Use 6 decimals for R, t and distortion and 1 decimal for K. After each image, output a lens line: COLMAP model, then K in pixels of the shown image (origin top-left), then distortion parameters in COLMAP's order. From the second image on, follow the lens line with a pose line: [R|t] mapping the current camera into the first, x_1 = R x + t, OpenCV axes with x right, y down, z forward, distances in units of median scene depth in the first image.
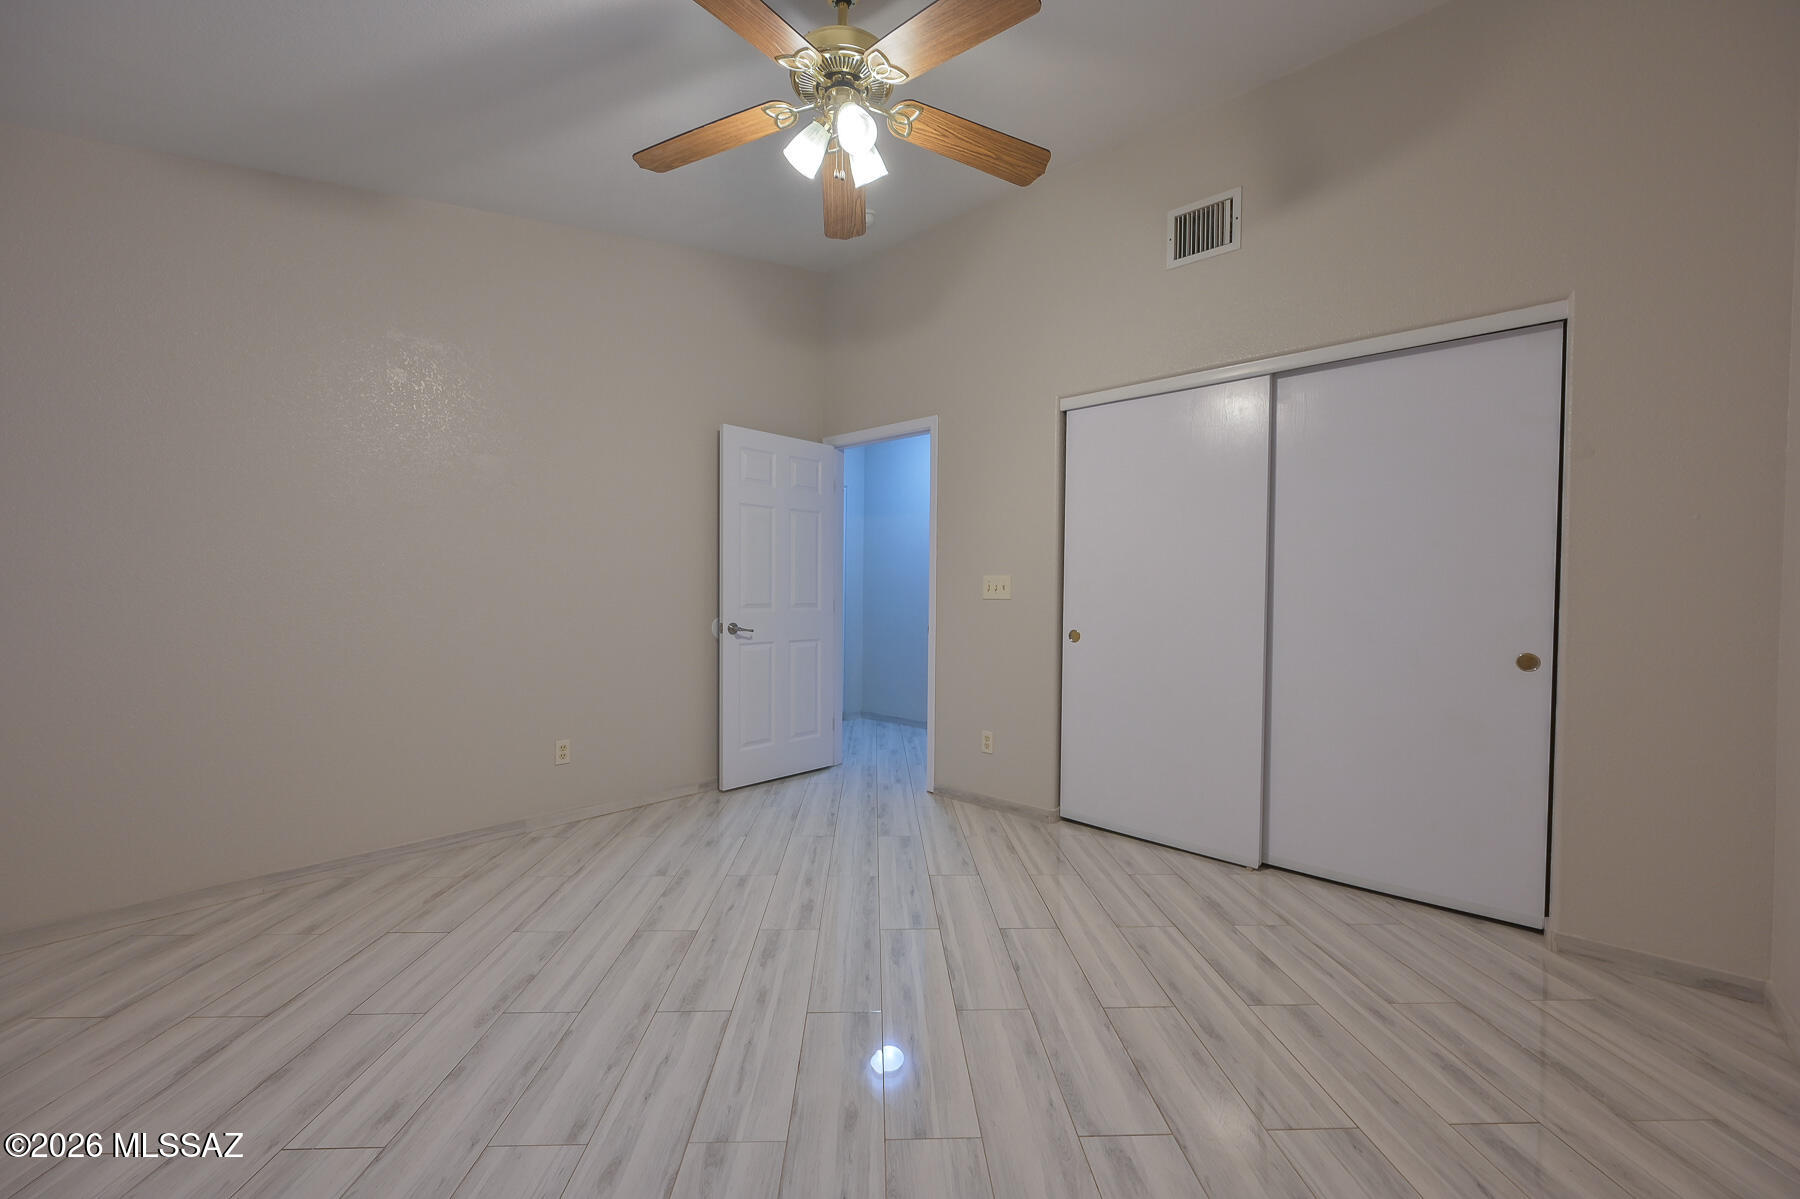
lens RADIAL K [[707.0, 0, 902.1], [0, 707.0, 604.7], [0, 0, 1]] dist [-0.002028, 0.000560]
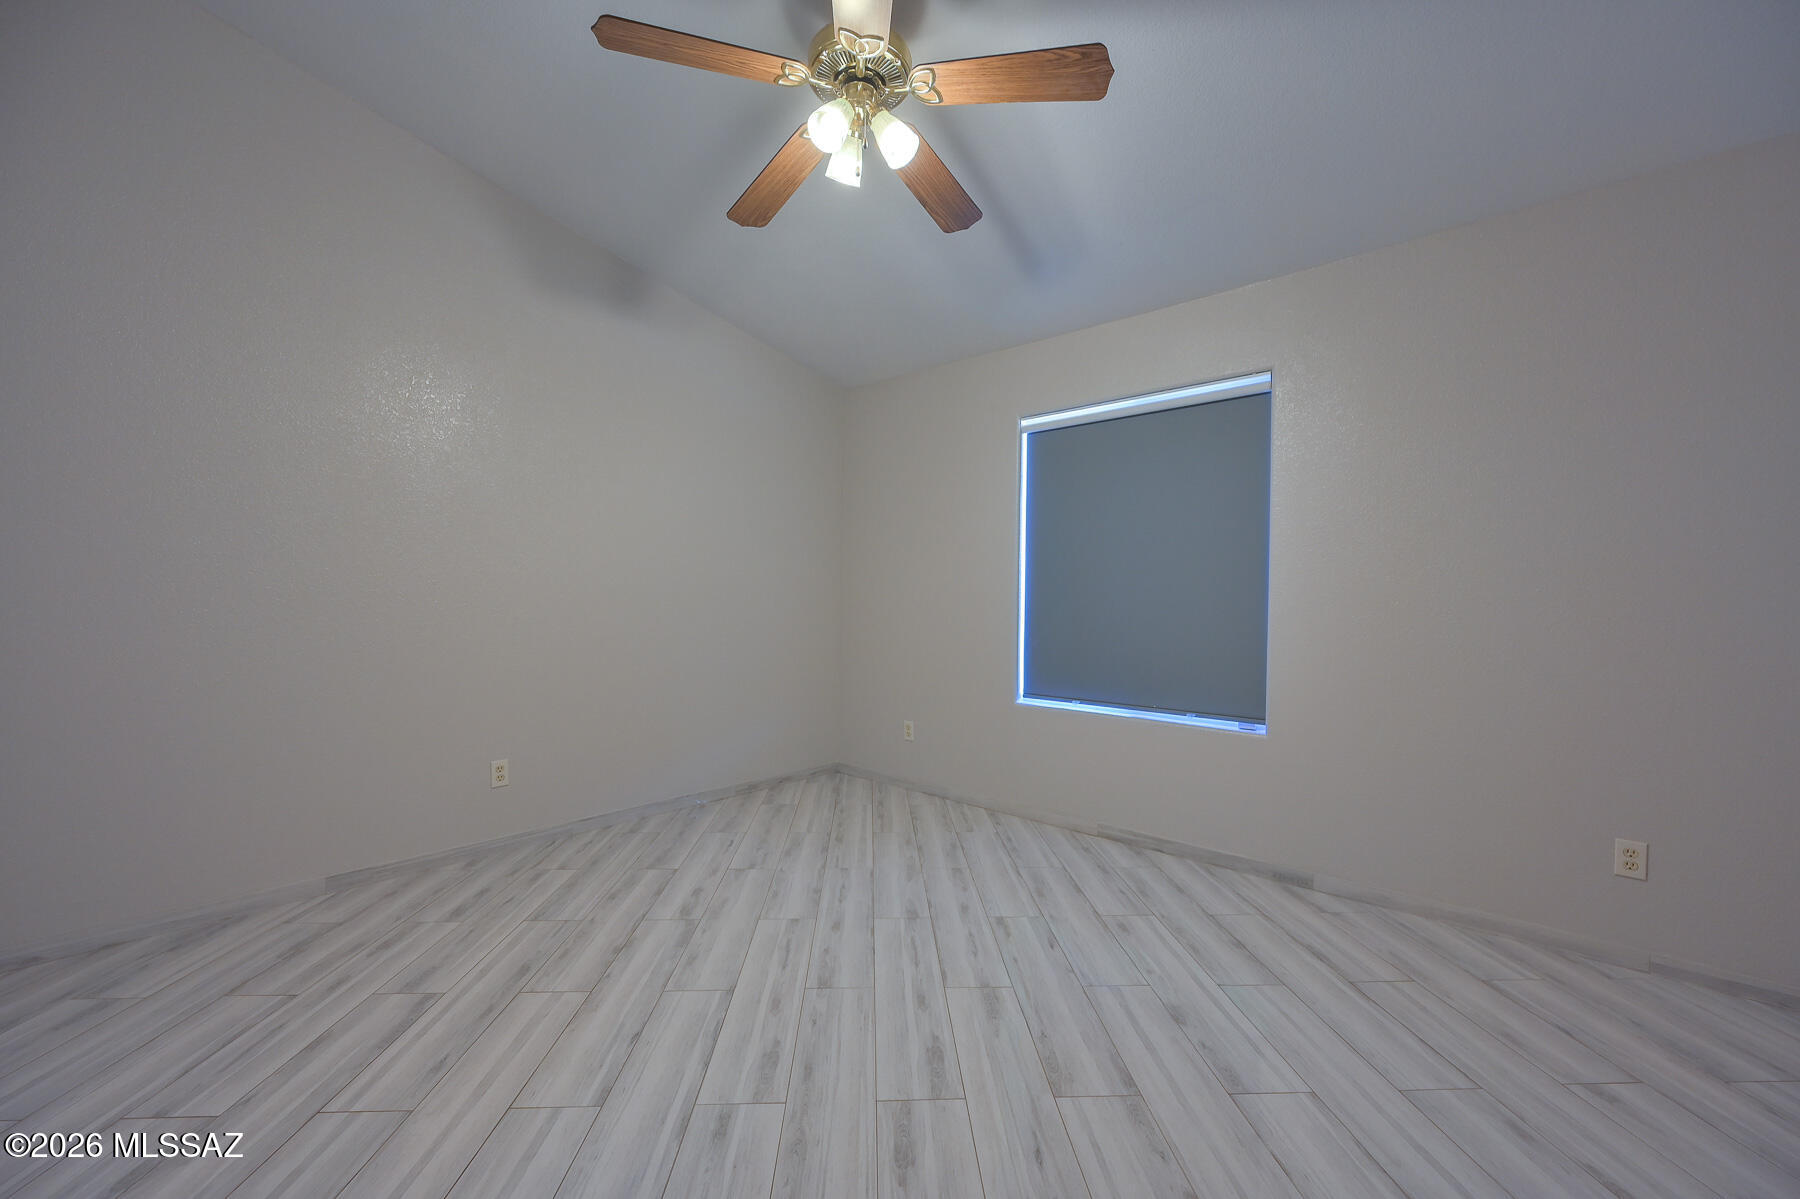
lens RADIAL K [[707.0, 0, 899.2], [0, 707.0, 594.5], [0, 0, 1]] dist [-0.002028, 0.000560]
pose [[-0.999801, -0.019896, 0.001190, -0.155432], [-0.019884, 0.999759, 0.009270, -0.032304], [-0.001374, 0.009244, -0.999956, 1.993179]]
